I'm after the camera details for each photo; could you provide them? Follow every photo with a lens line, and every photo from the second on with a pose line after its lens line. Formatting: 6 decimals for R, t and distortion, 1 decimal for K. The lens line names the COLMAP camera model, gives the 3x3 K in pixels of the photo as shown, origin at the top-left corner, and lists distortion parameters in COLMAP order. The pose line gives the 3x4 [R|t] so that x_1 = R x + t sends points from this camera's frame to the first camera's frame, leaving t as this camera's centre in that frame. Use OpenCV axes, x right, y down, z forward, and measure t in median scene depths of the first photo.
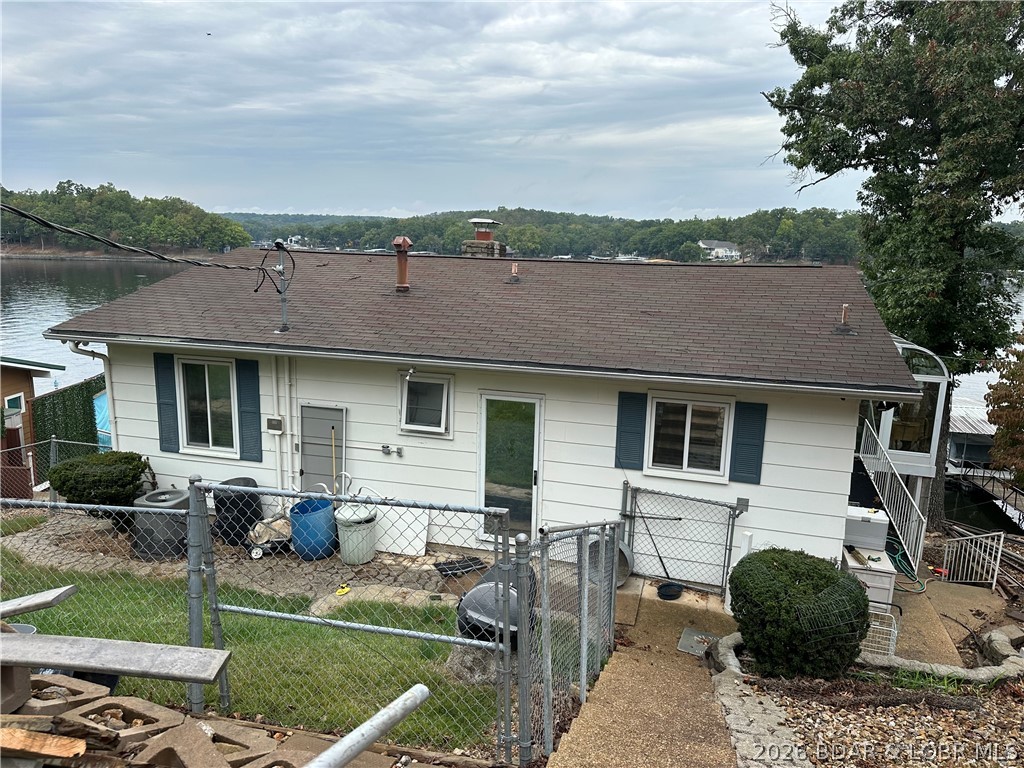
lens RADIAL K [[706.6, 0, 509.0], [0, 706.6, 379.2], [0, 0, 1]] dist [0.065792, -0.073817]
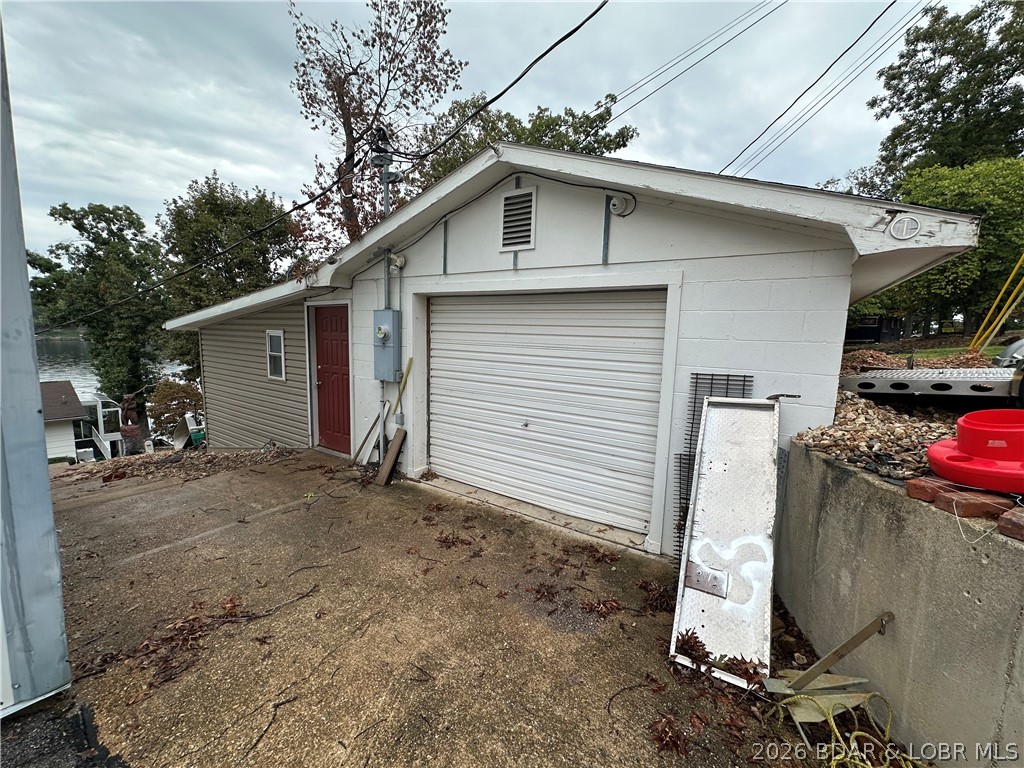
lens RADIAL K [[402.0, 0, 496.9], [0, 402.0, 382.8], [0, 0, 1]] dist [0.000190, 0.000855]
pose [[0.378496, -0.131465, 0.916219, -0.495162], [0.157015, 0.984635, 0.076418, 0.018032], [-0.912188, 0.114936, 0.393322, -1.601262]]
